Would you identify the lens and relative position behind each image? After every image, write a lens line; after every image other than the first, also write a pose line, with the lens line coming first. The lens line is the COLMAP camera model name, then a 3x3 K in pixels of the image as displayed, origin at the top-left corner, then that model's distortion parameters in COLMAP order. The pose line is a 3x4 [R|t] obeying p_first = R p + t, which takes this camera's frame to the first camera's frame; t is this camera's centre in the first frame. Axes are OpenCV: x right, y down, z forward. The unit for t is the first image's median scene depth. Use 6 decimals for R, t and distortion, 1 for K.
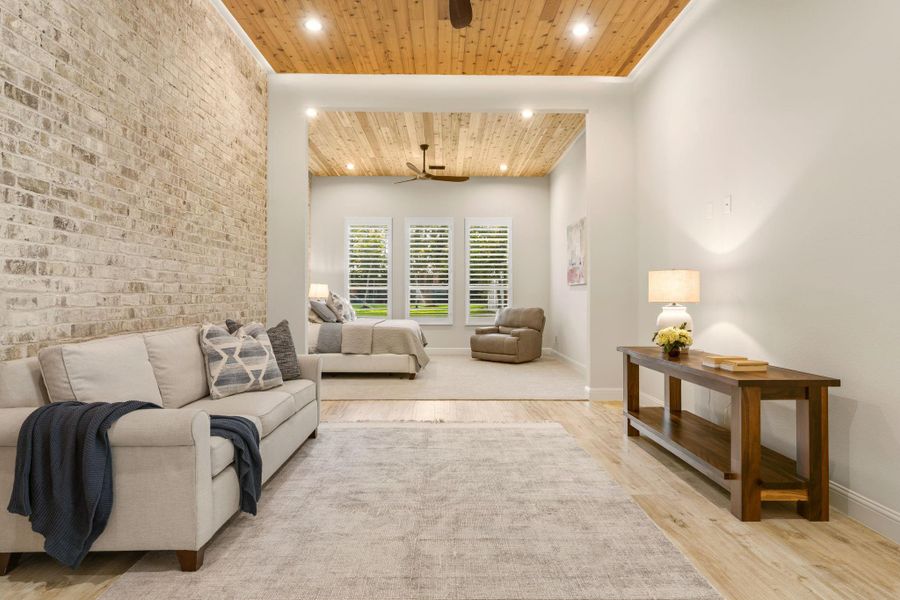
lens RADIAL K [[498.6, 0, 444.8], [0, 498.6, 296.7], [0, 0, 1]] dist [-0.005263, -0.000020]
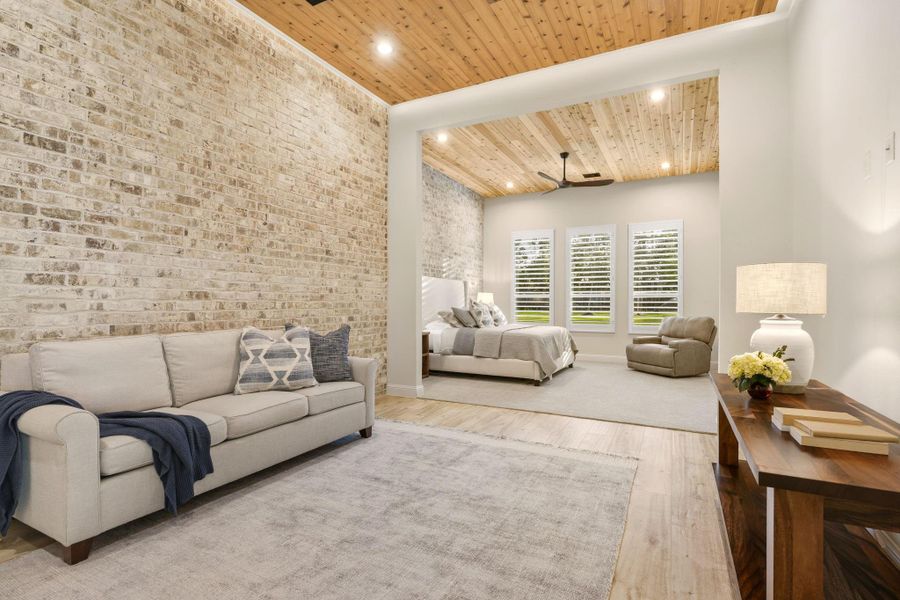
lens RADIAL K [[420.9, 0, 456.0], [0, 420.9, 305.4], [0, 0, 1]] dist [-0.006226, 0.001131]
pose [[0.889054, 0.004879, -0.457776, 0.331185], [-0.003385, 0.999986, 0.004085, -0.000298], [0.457790, -0.002082, 0.889058, 0.314682]]
